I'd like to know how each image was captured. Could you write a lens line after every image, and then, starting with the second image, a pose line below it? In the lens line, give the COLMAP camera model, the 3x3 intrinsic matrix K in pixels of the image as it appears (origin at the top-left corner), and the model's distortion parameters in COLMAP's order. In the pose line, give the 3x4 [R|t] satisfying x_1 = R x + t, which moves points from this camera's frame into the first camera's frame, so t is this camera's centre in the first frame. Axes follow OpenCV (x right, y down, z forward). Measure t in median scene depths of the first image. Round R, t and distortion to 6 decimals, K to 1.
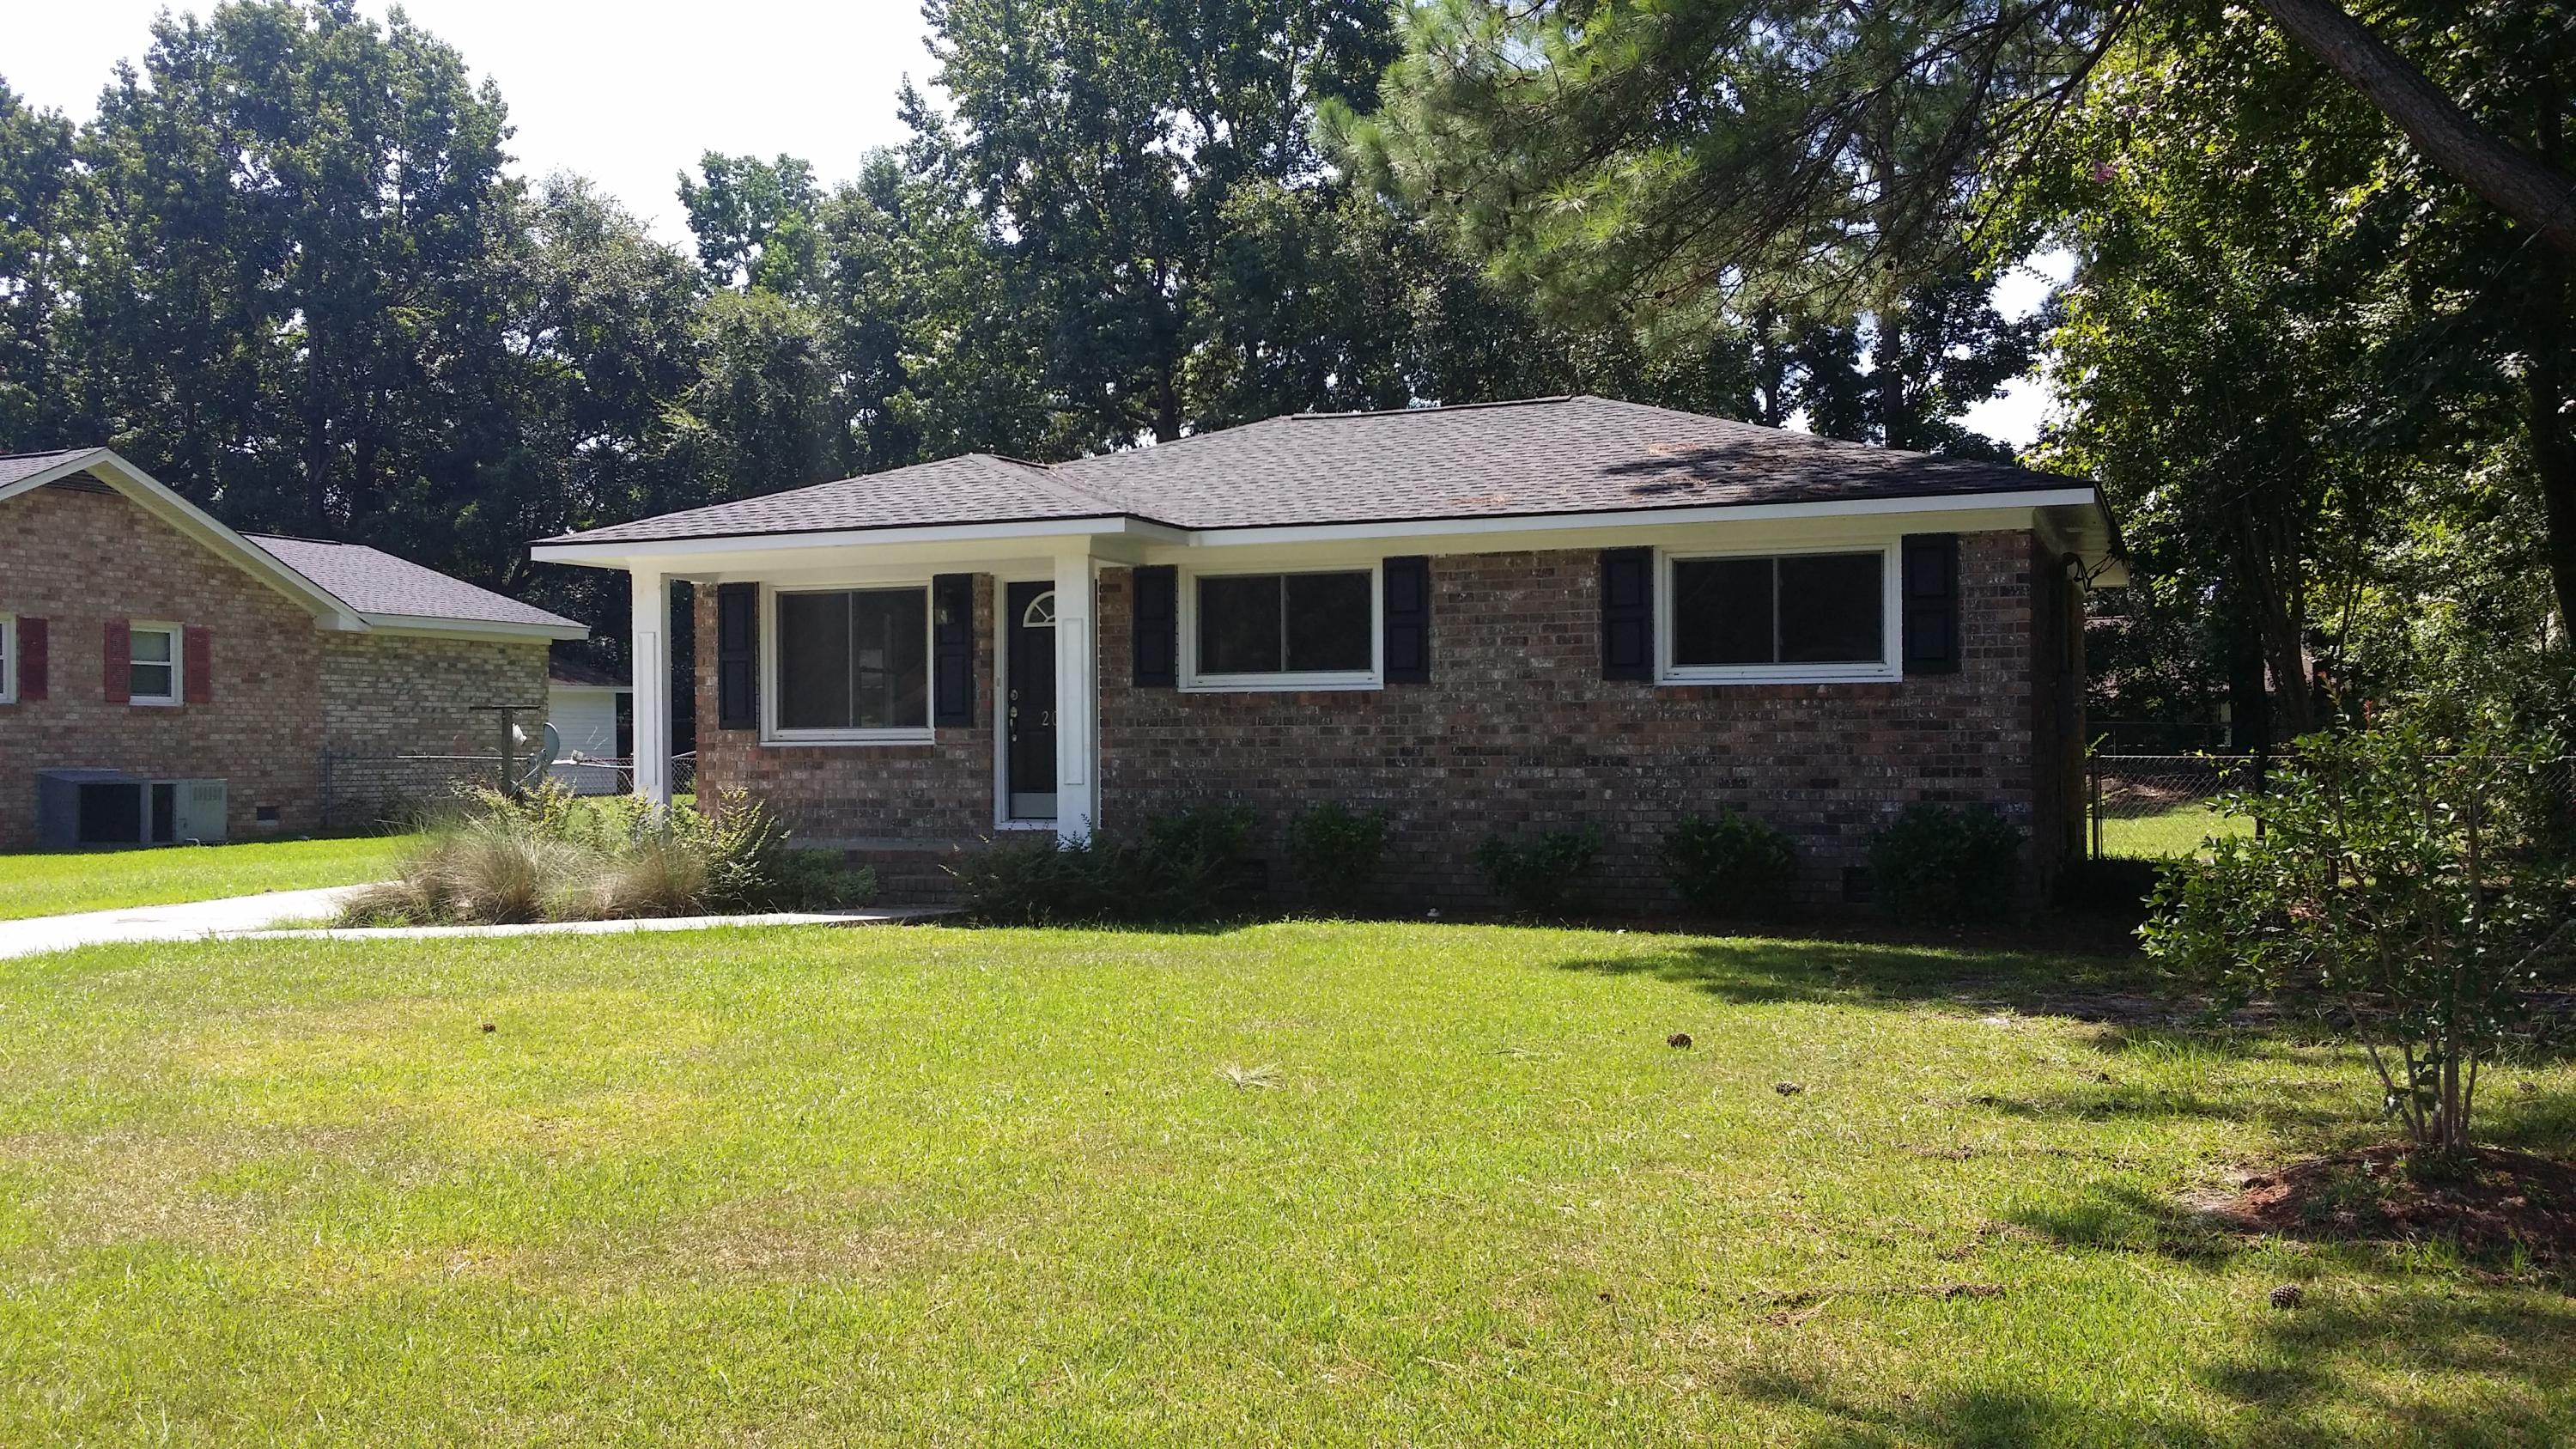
lens RADIAL K [[2283.1, 0, 1288.0], [0, 2283.1, 724.5], [0, 0, 1]] dist [0.013017, -0.151223]
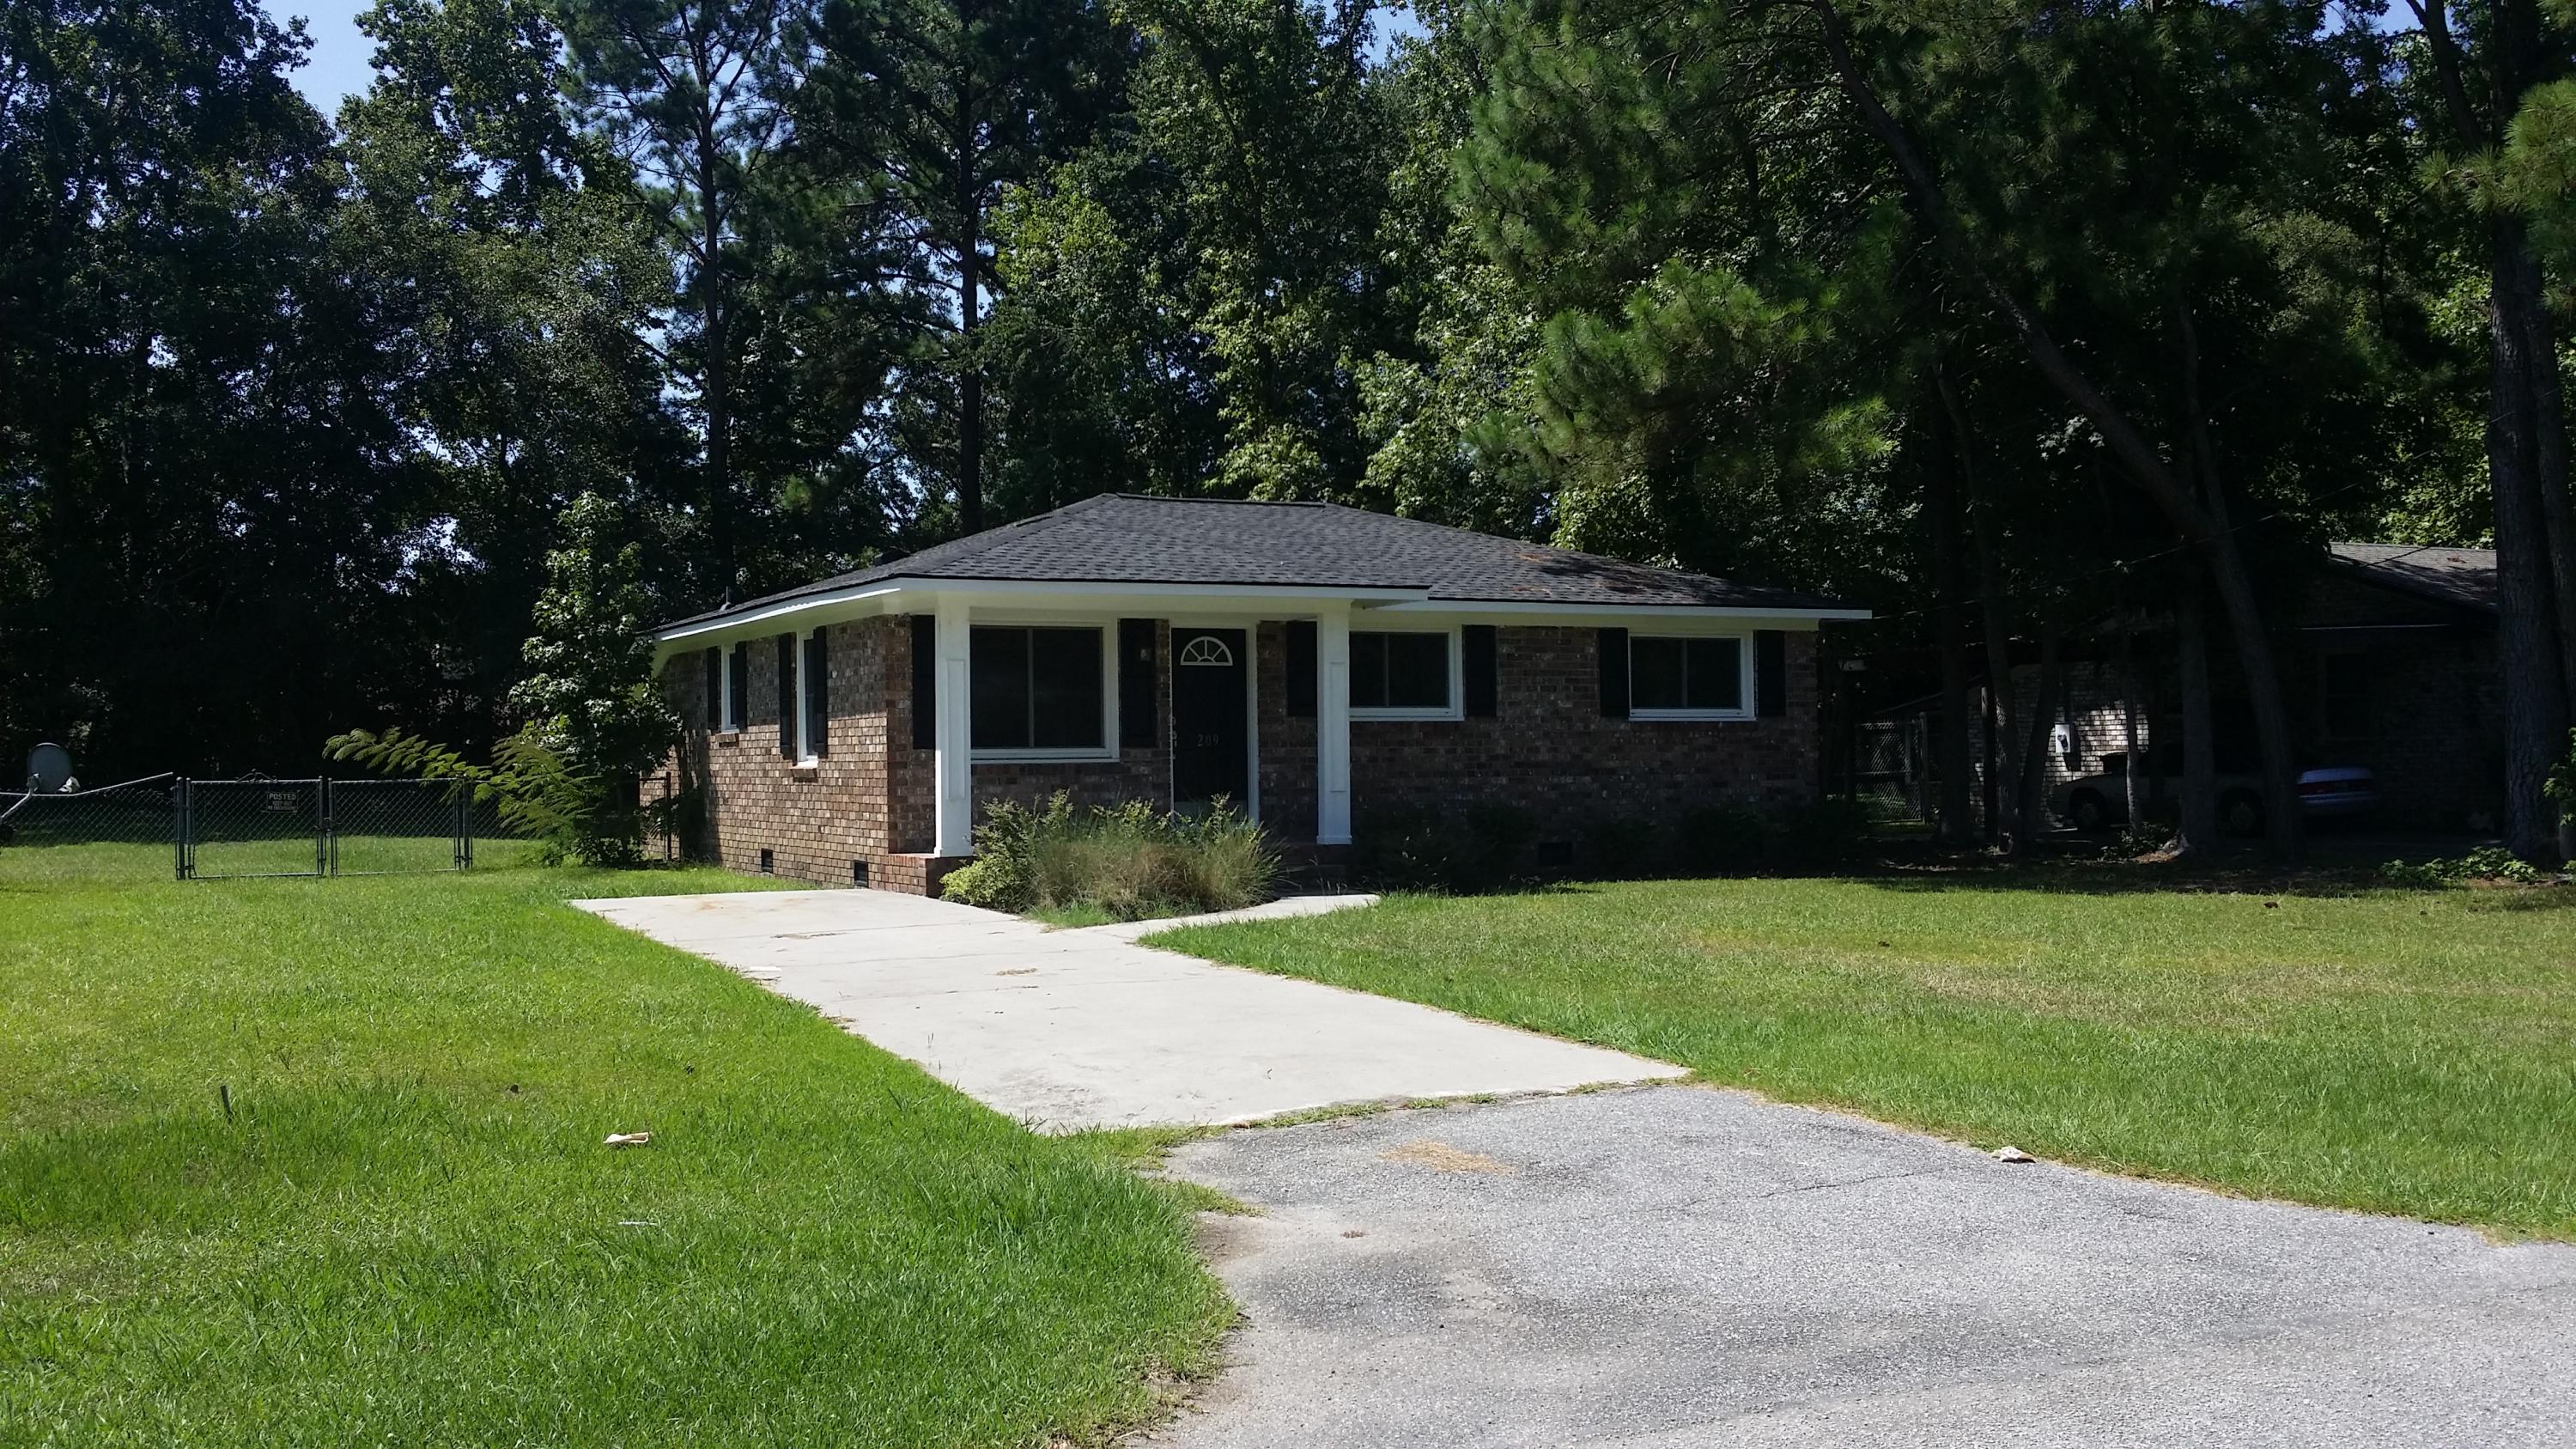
lens RADIAL K [[2283.1, 0, 1288.0], [0, 2283.1, 724.5], [0, 0, 1]] dist [0.013017, -0.151223]
pose [[0.661934, 0.013828, 0.749434, -1.088938], [0.001383, 0.999806, -0.019669, 0.014215], [-0.749561, 0.014057, 0.661787, 0.169225]]
